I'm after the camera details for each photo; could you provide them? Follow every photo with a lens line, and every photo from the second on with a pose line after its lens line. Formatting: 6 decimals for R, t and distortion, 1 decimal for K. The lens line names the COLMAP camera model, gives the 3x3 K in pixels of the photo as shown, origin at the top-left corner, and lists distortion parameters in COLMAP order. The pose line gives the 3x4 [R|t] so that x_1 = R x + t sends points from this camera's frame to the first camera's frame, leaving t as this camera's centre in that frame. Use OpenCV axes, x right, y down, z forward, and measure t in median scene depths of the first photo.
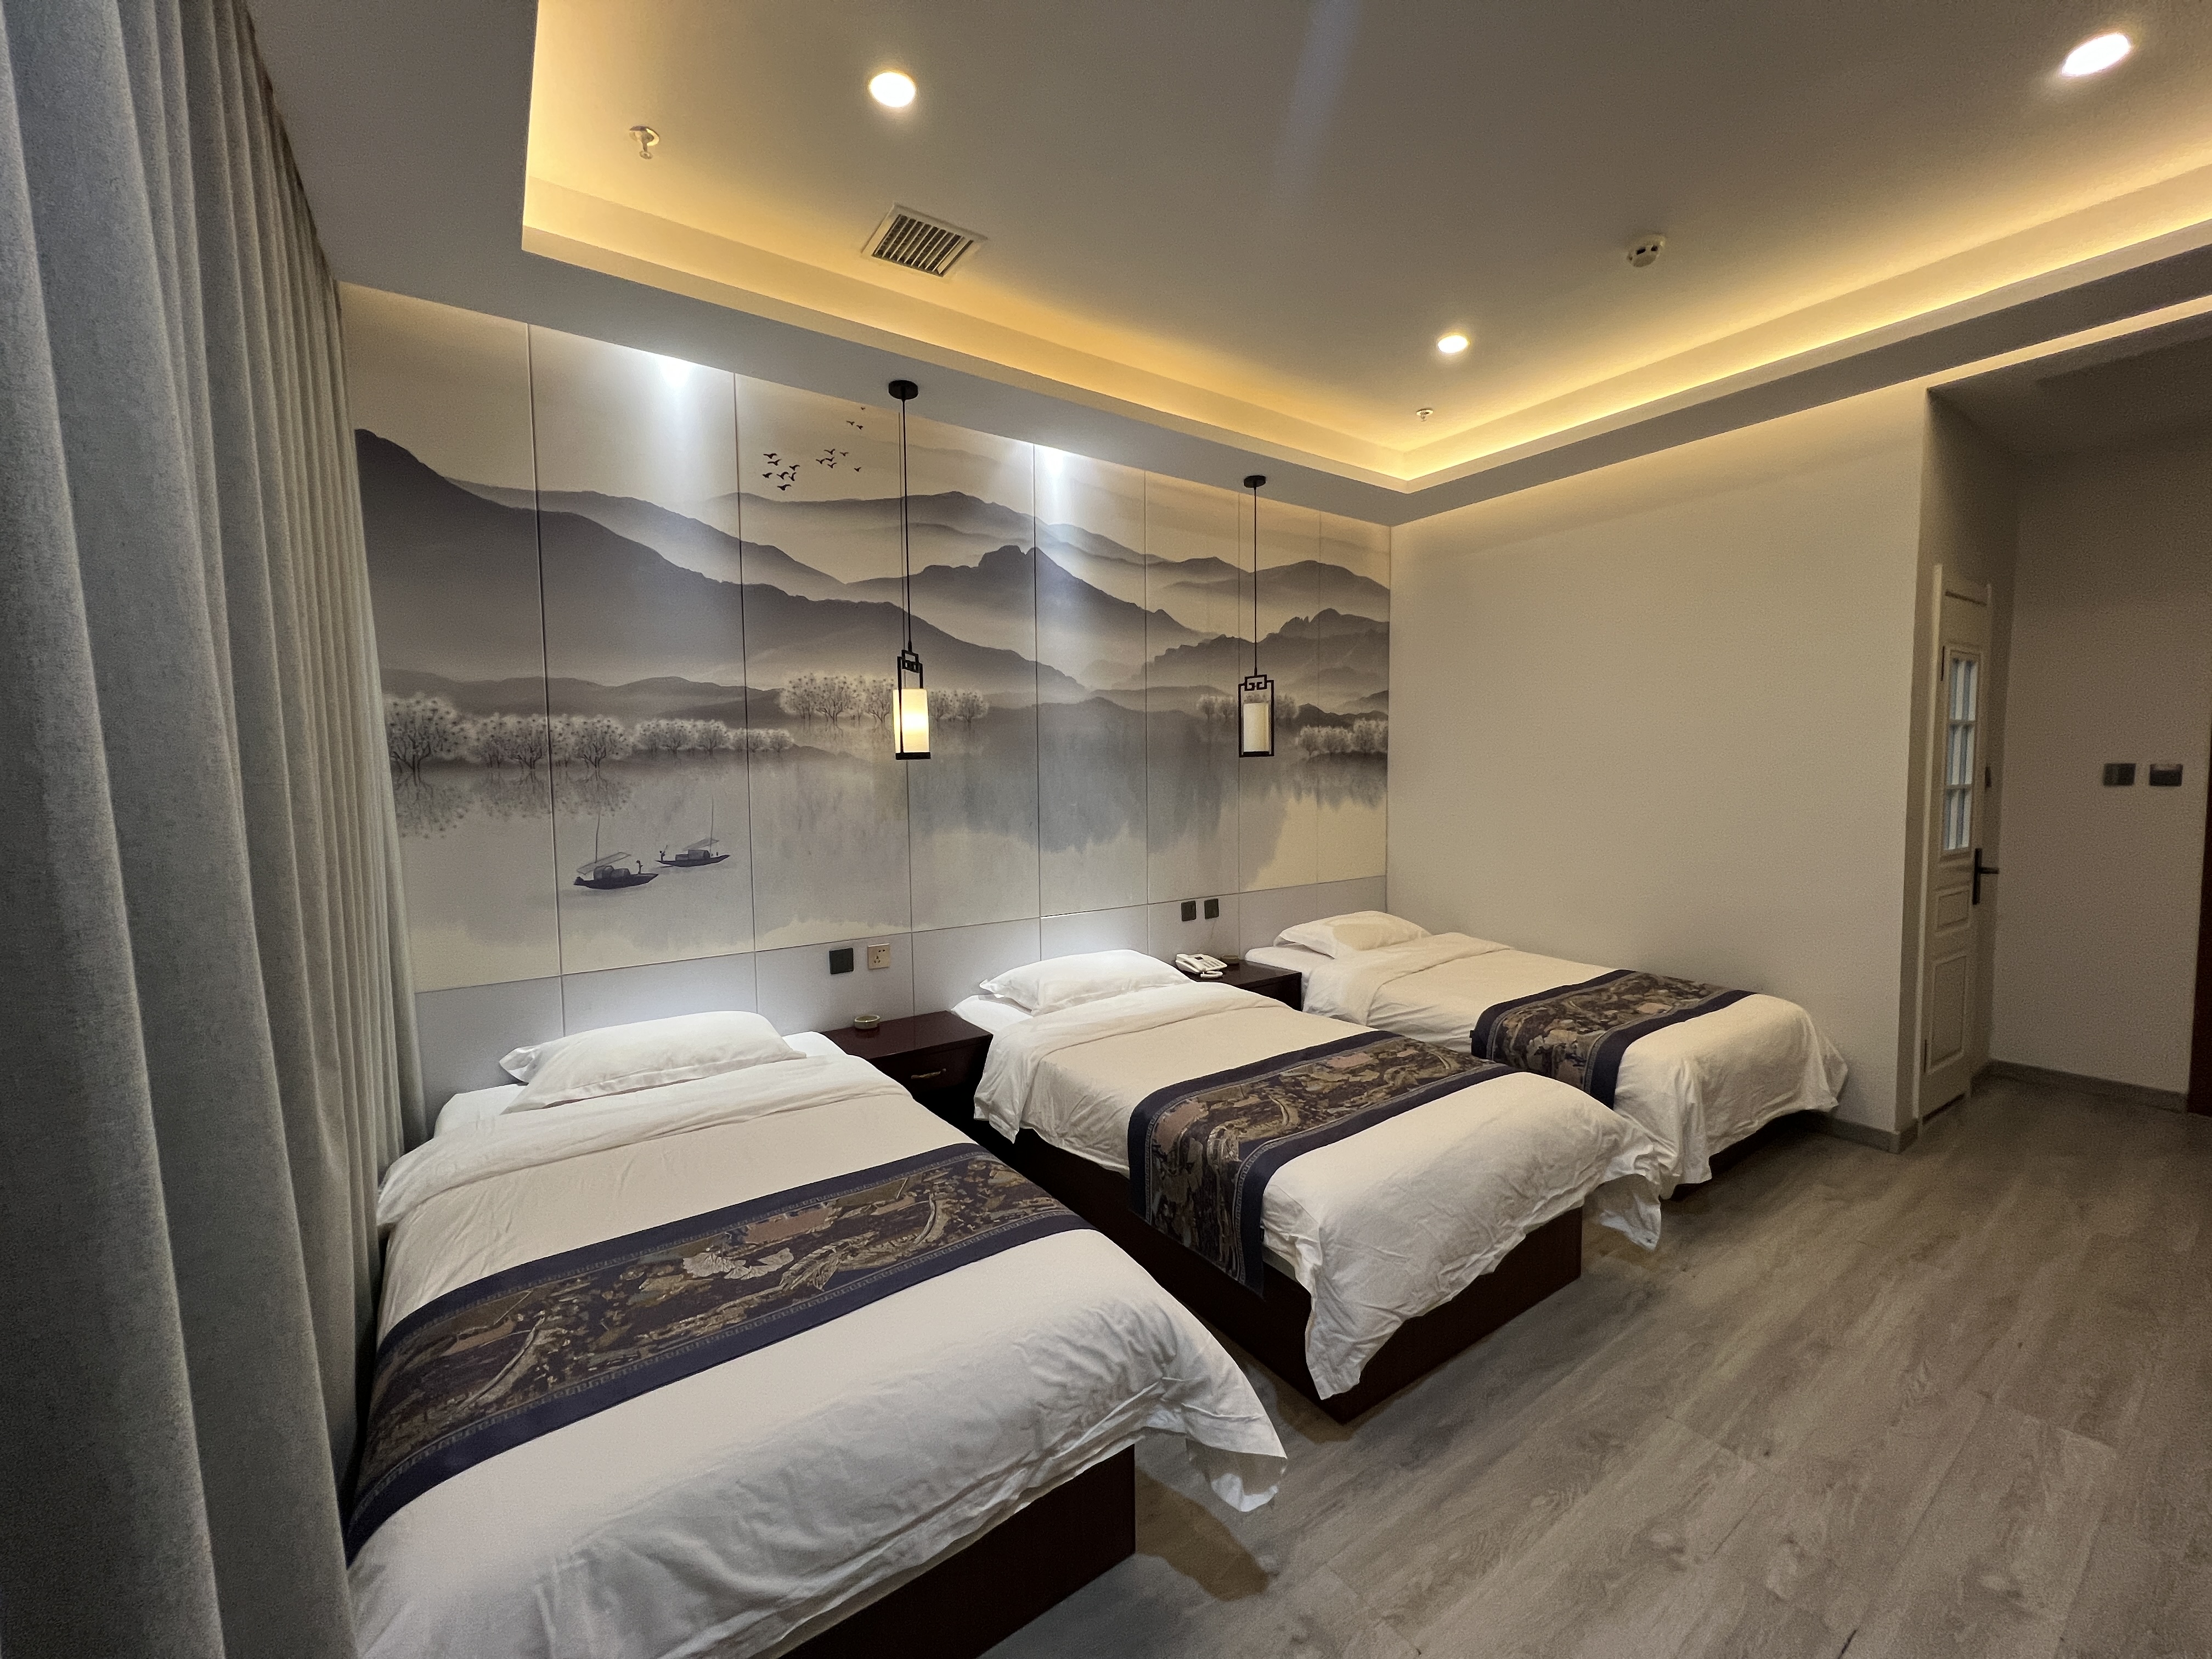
lens RADIAL K [[881.4, 0, 1116.8], [0, 881.4, 859.7], [0, 0, 1]] dist [-0.000966, 0.000083]
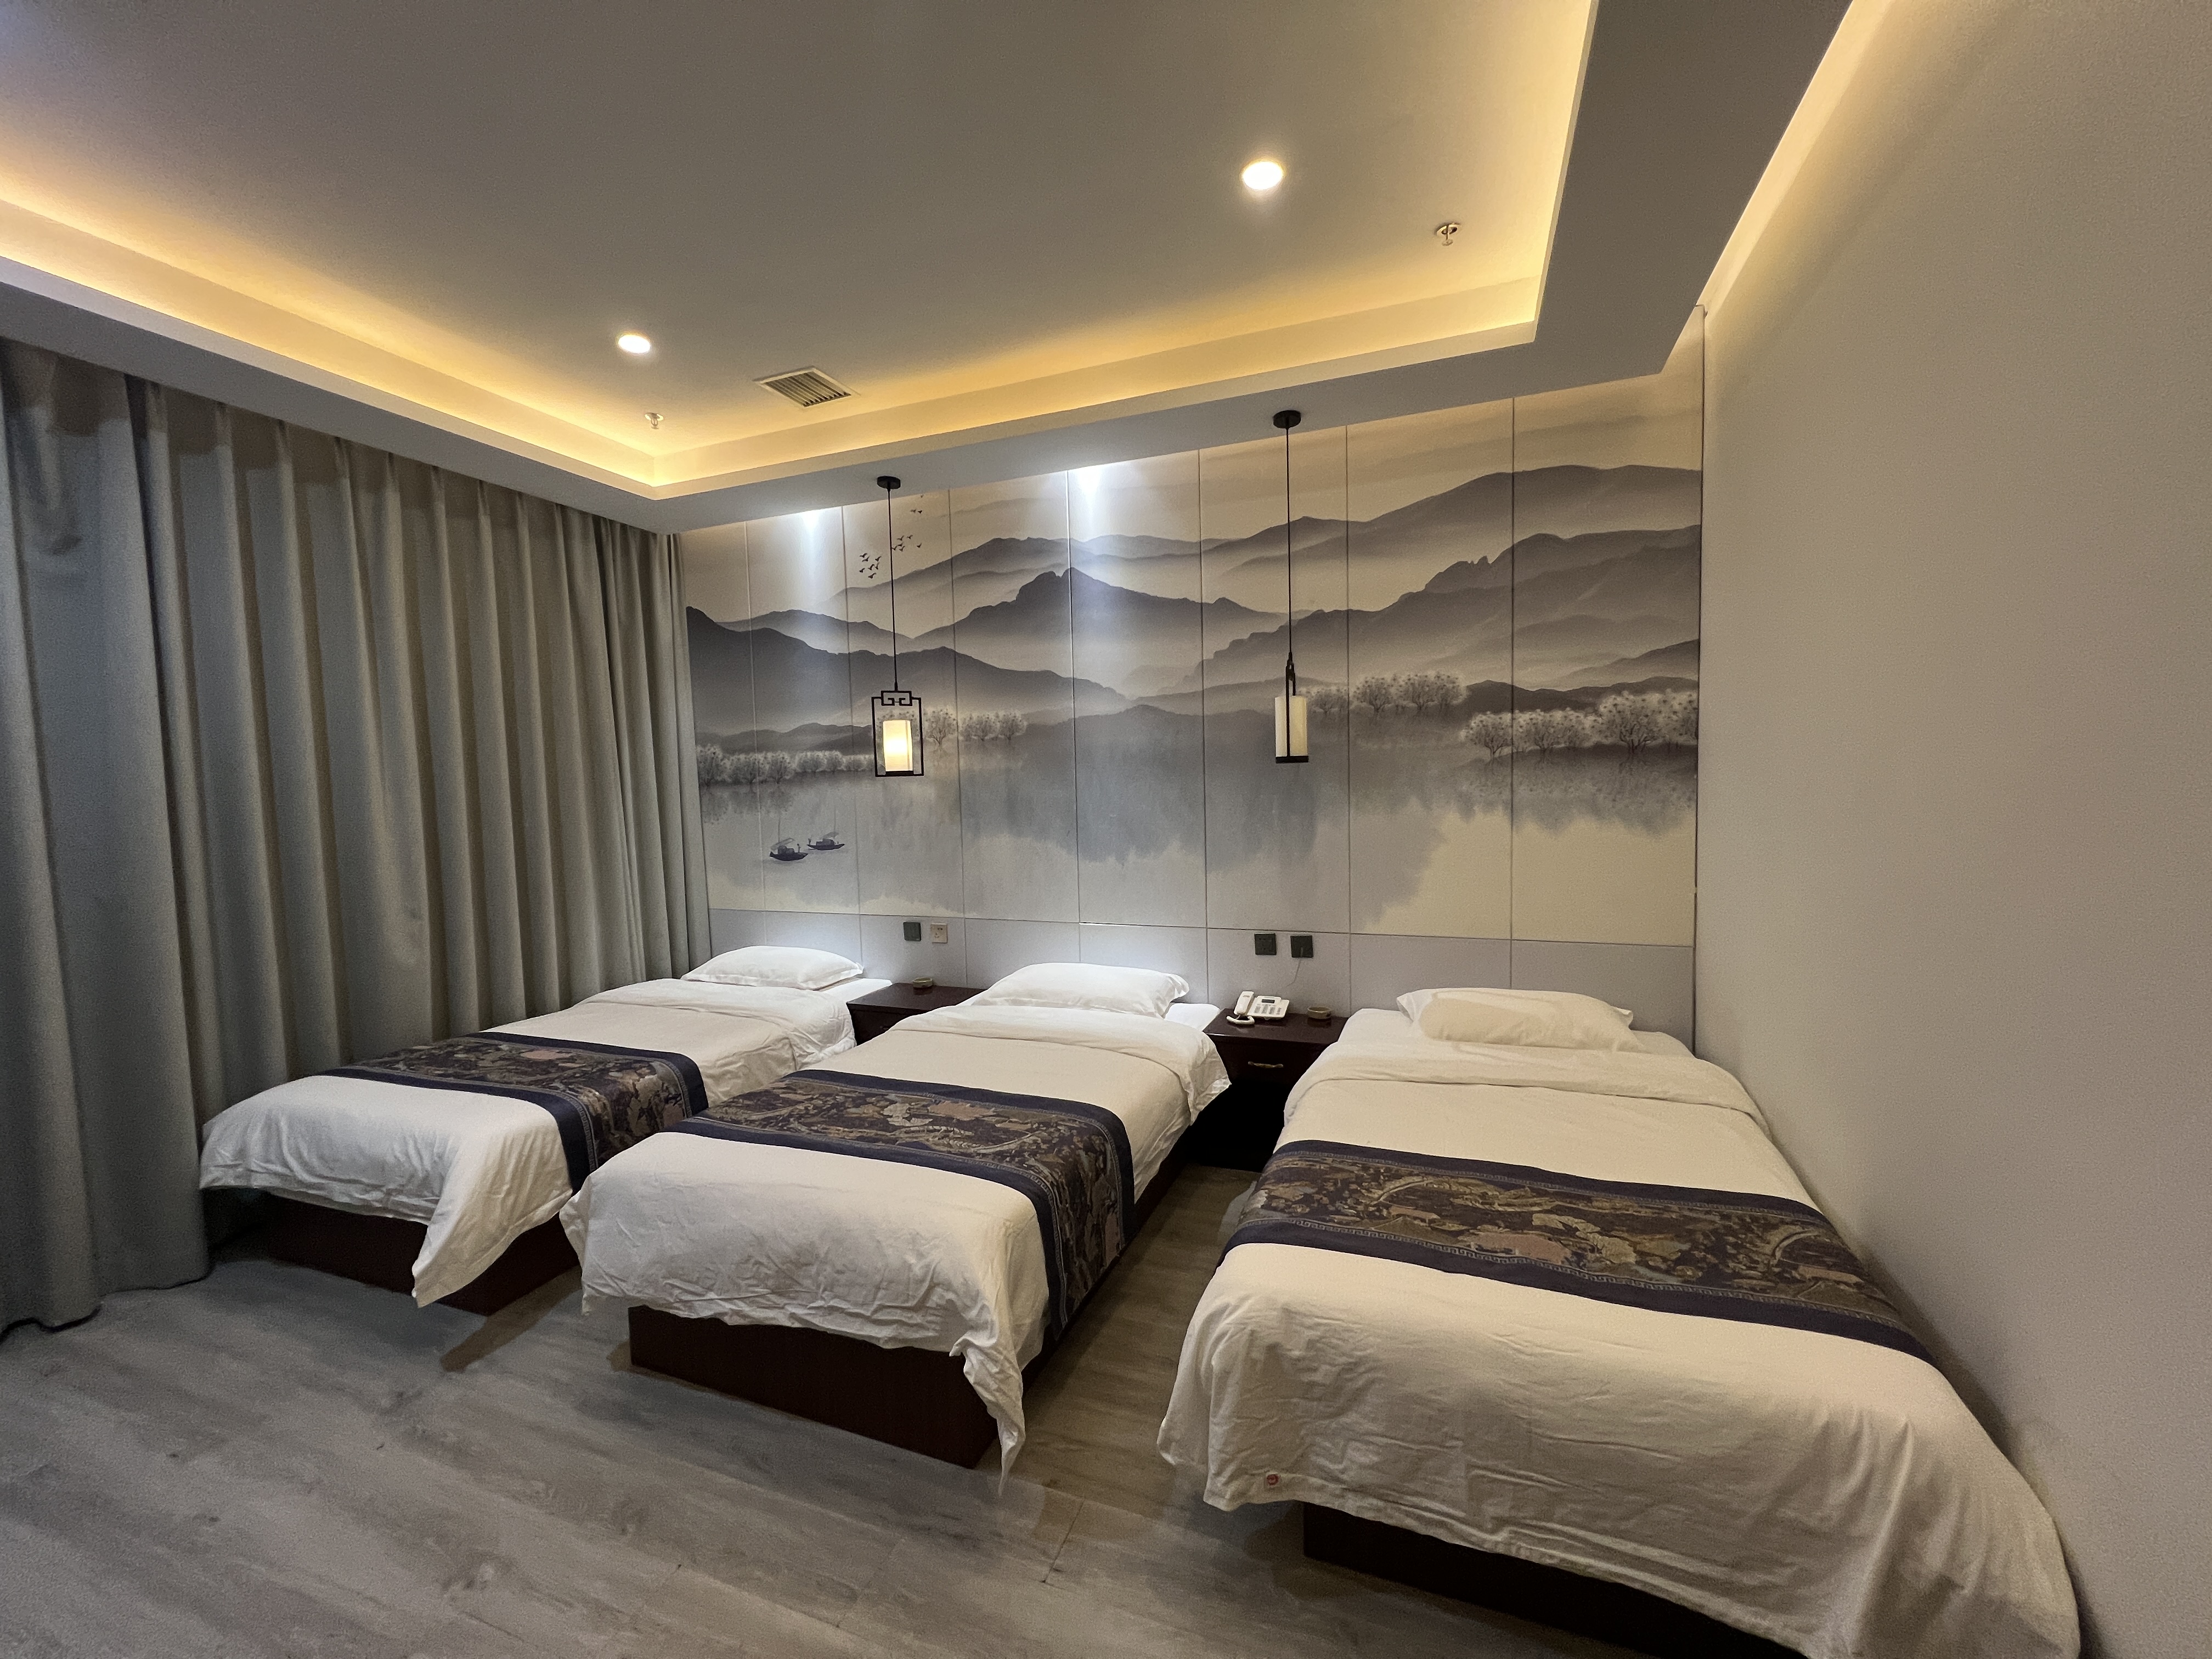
lens RADIAL K [[881.4, 0, 1100.3], [0, 881.4, 862.3], [0, 0, 1]] dist [-0.000966, 0.000083]
pose [[0.552286, 0.077101, -0.830082, 0.957198], [-0.065099, 0.996662, 0.049260, -0.071683], [0.831109, 0.026832, 0.555462, 0.539390]]
